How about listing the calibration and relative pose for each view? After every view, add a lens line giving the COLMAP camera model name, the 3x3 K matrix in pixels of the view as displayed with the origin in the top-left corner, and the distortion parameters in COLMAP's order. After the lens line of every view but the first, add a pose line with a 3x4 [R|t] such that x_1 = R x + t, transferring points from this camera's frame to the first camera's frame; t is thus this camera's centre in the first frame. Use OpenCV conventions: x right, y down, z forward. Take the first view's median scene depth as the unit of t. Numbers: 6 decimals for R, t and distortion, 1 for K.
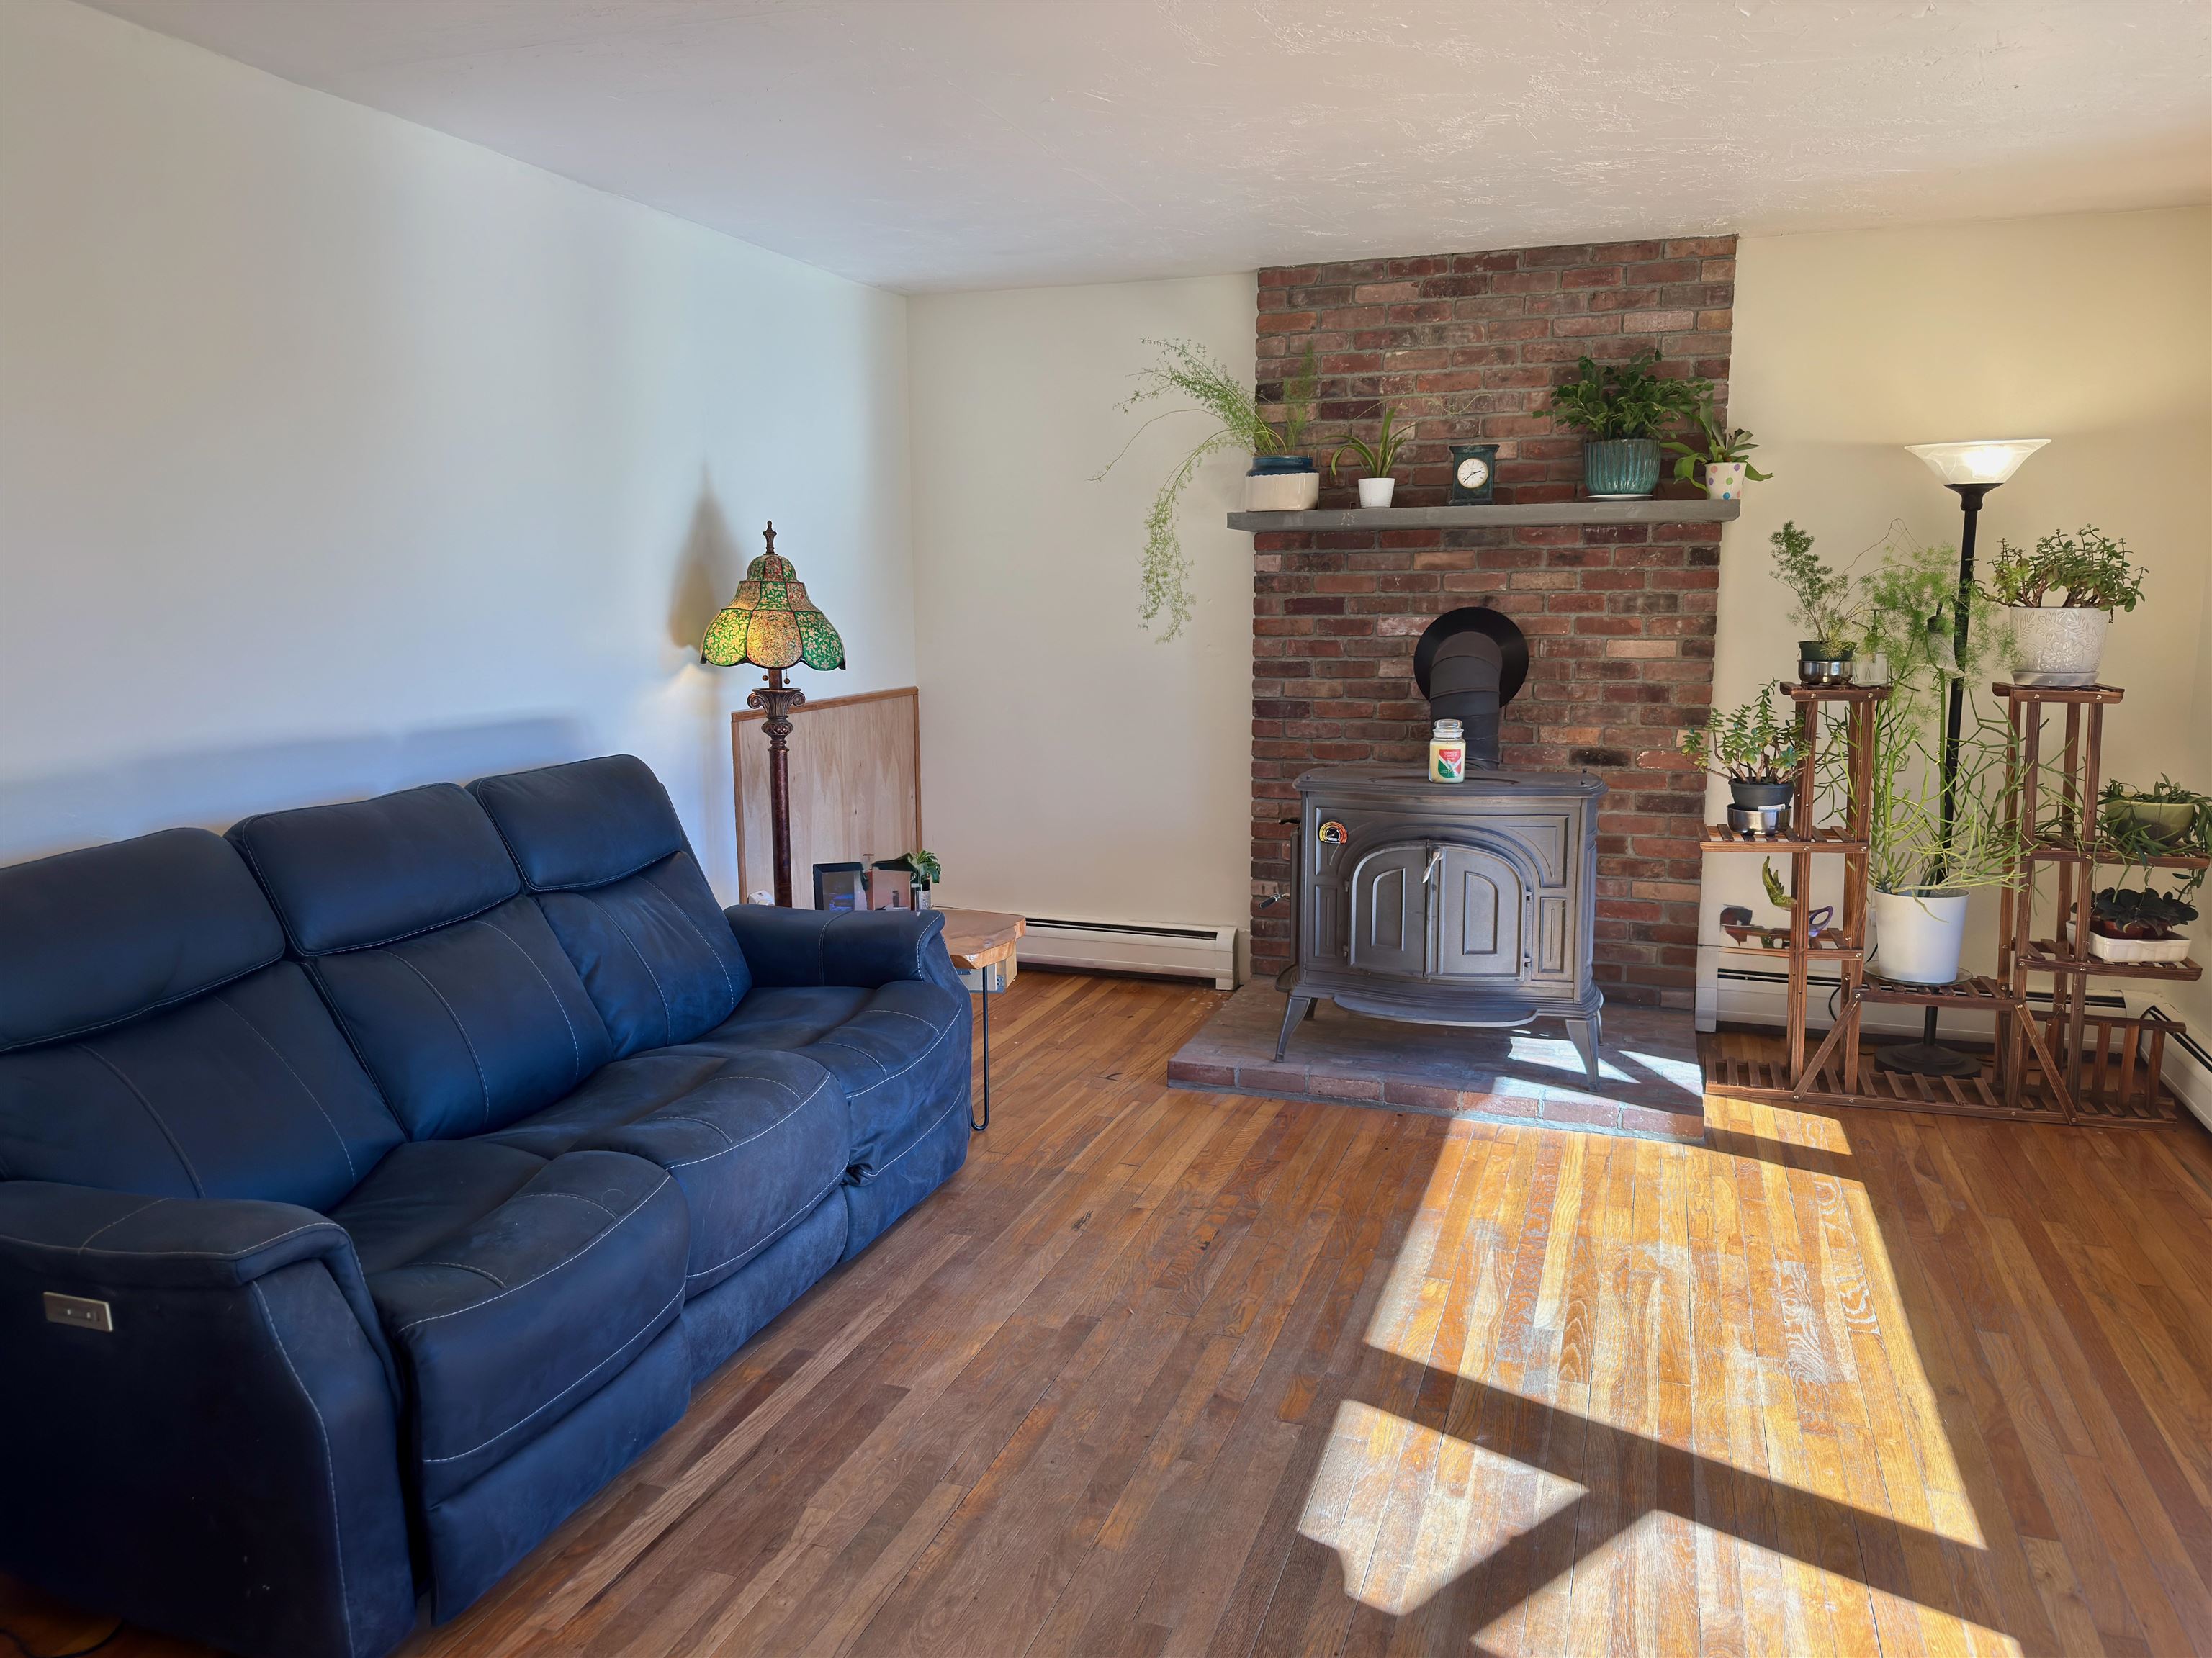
lens RADIAL K [[1564.9, 0, 1105.0], [0, 1564.9, 836.1], [0, 0, 1]] dist [0.187606, -0.386418]
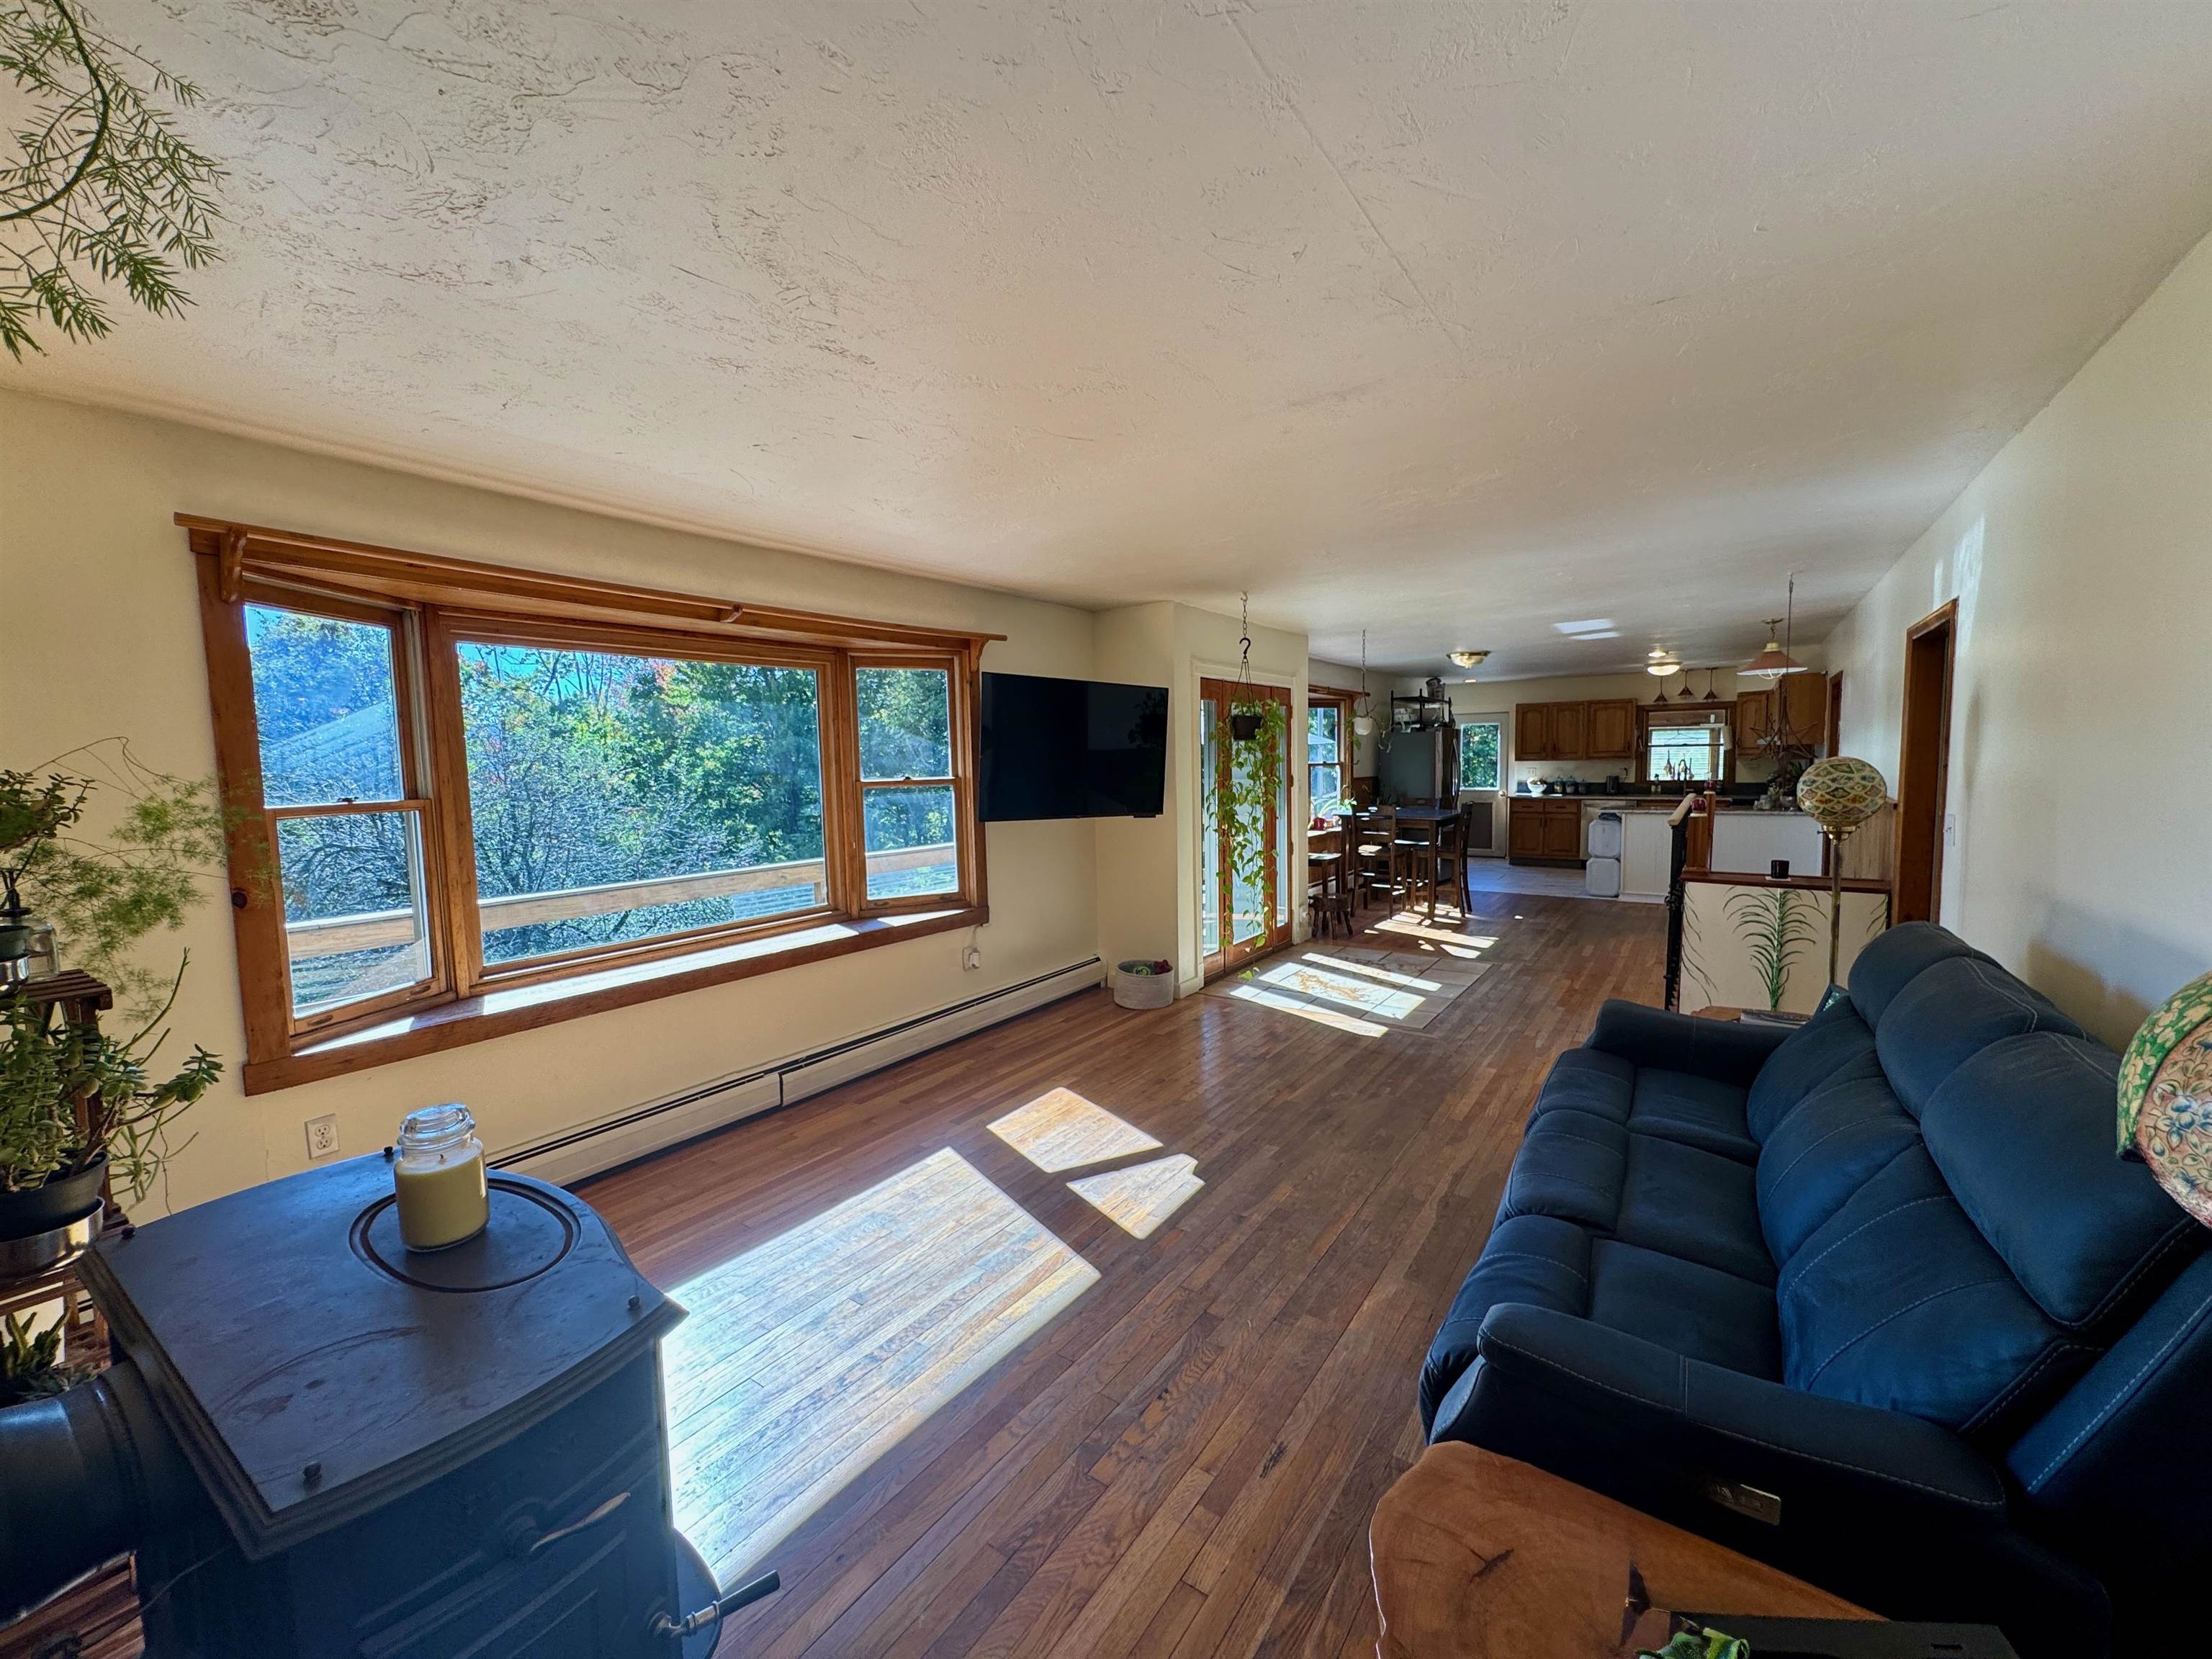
lens RADIAL K [[891.5, 0, 1102.2], [0, 891.5, 827.6], [0, 0, 1]] dist [0.000767, 0.000047]
pose [[-0.961448, 0.000464, 0.274987, -0.045468], [0.066597, 0.970623, 0.231206, -0.185340], [-0.266802, 0.240605, -0.933234, 1.056100]]
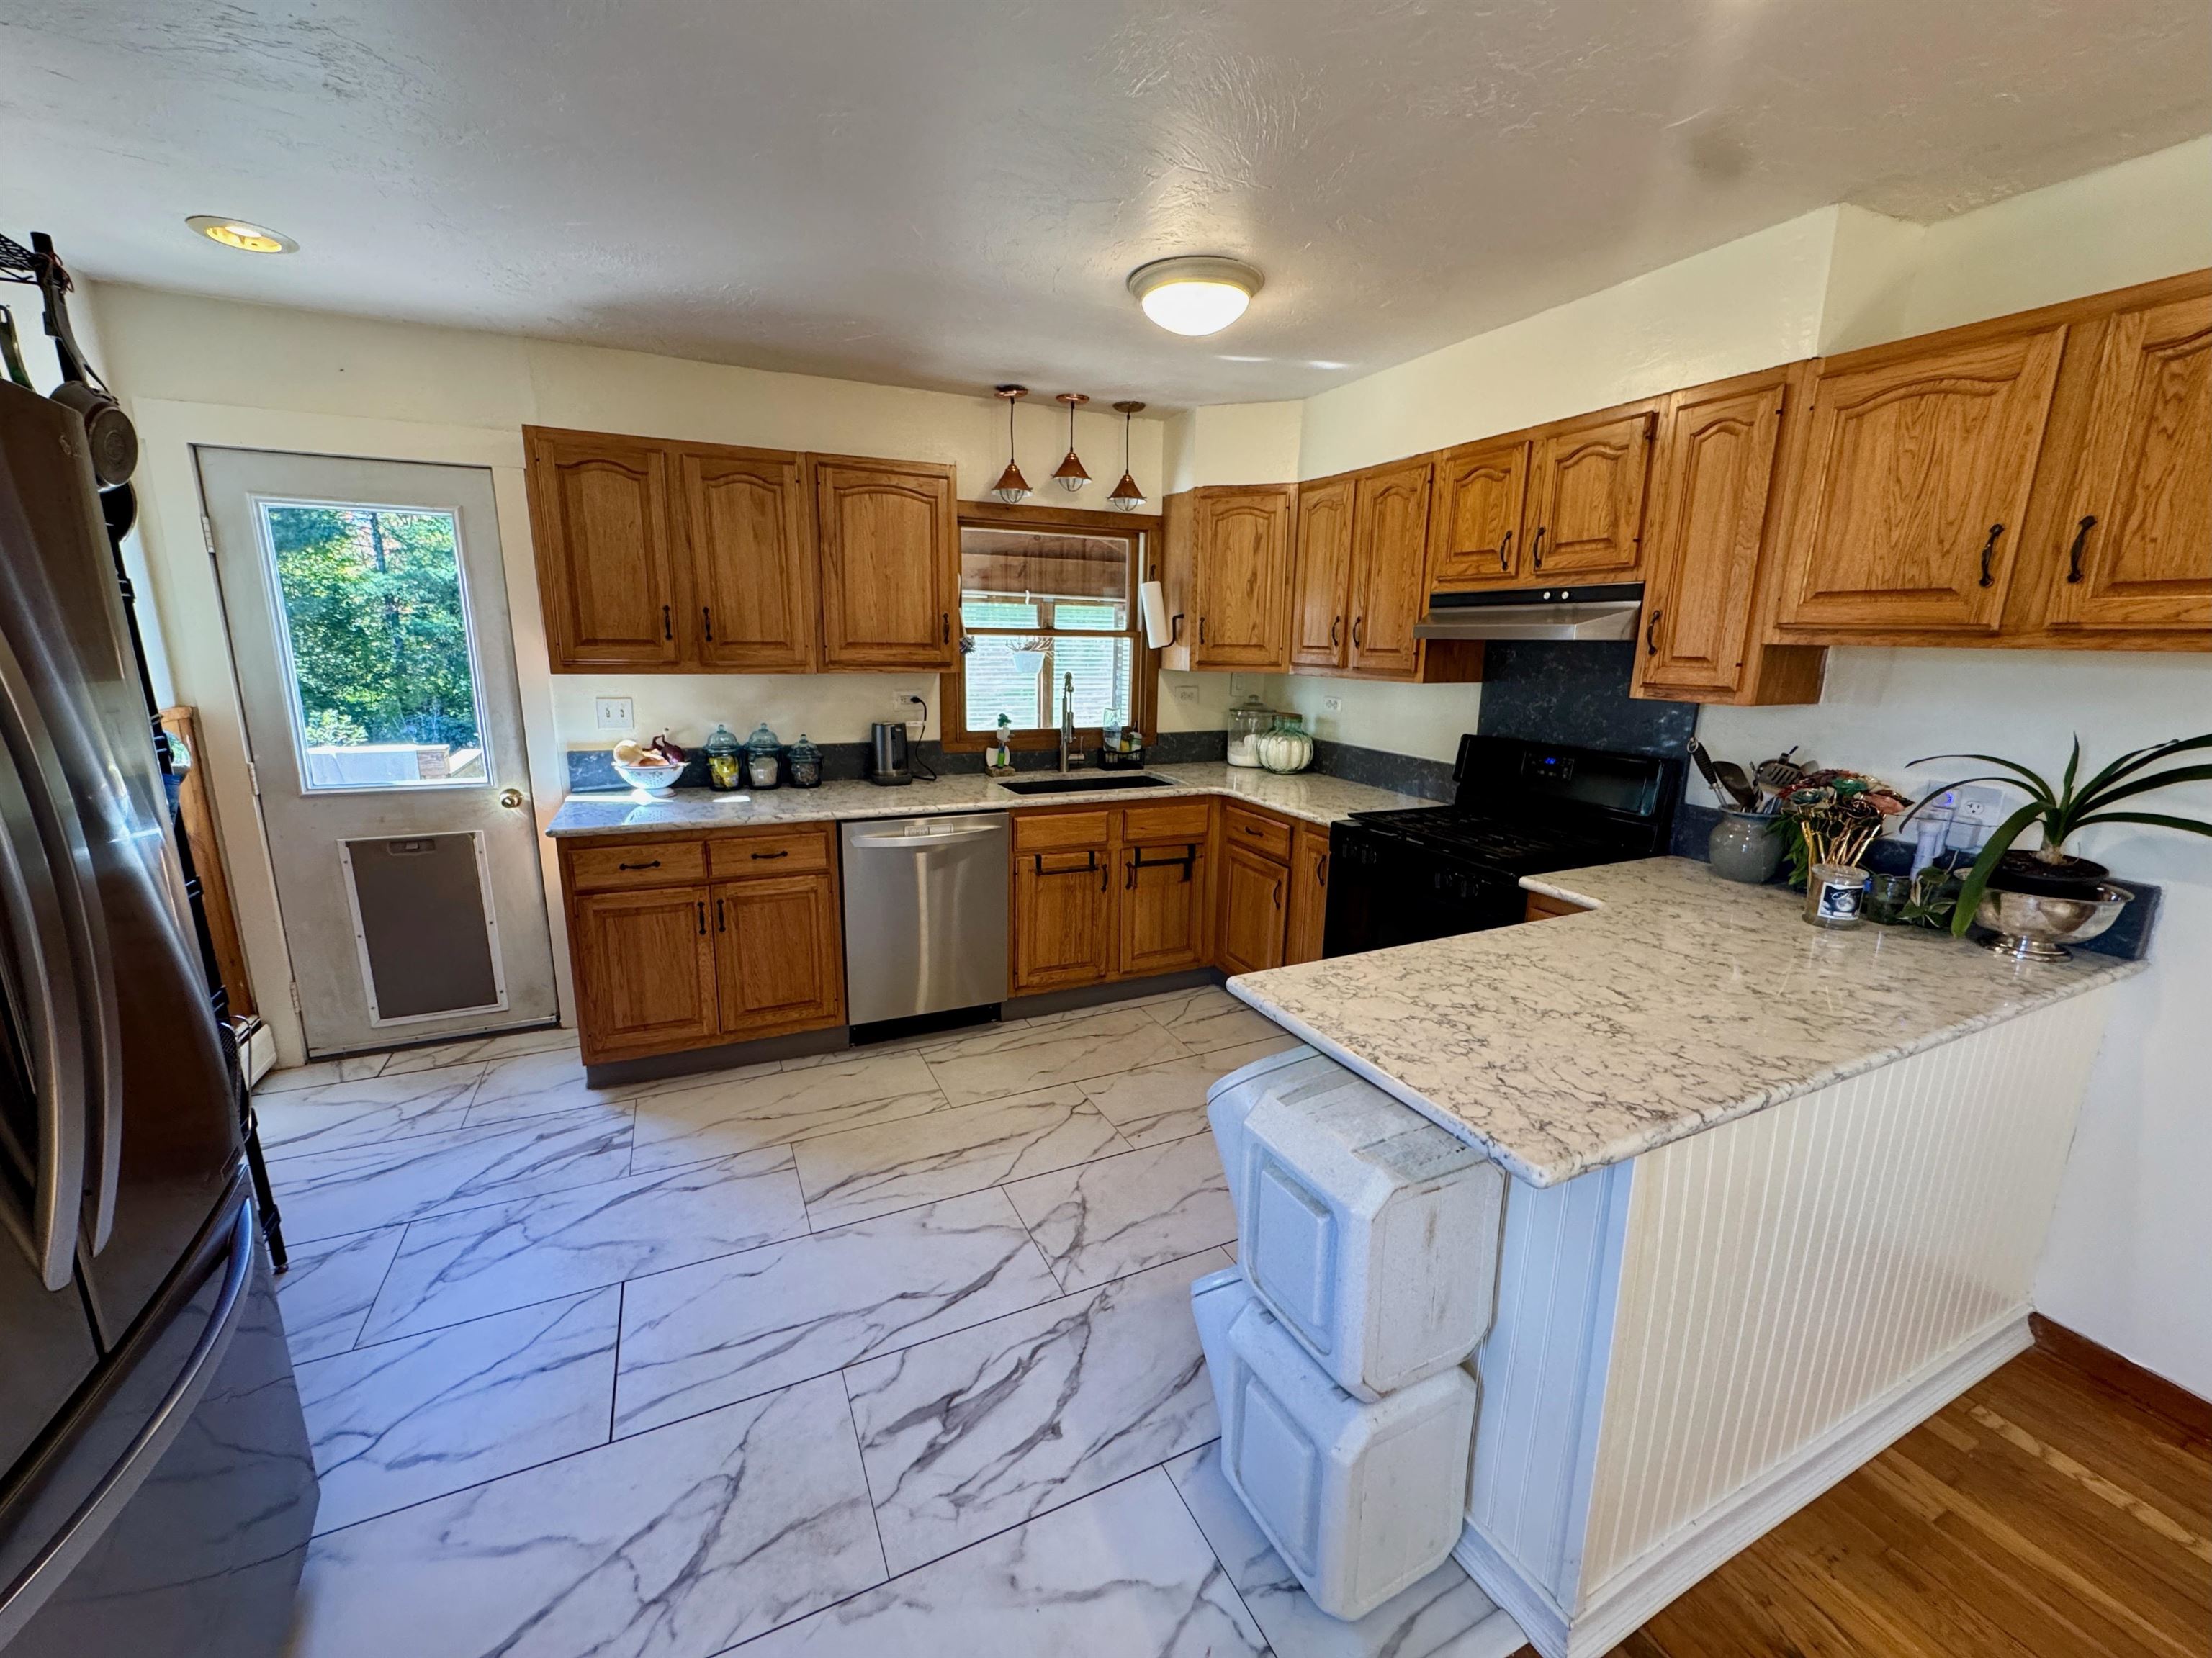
lens RADIAL K [[881.3, 0, 1100.9], [0, 881.3, 831.6], [0, 0, 1]] dist [-0.002191, -0.000162]
pose [[-0.718048, 0.143153, -0.681112, -0.299946], [-0.124514, 0.936409, 0.328077, 0.126551], [0.684765, 0.320383, -0.654562, -0.830697]]
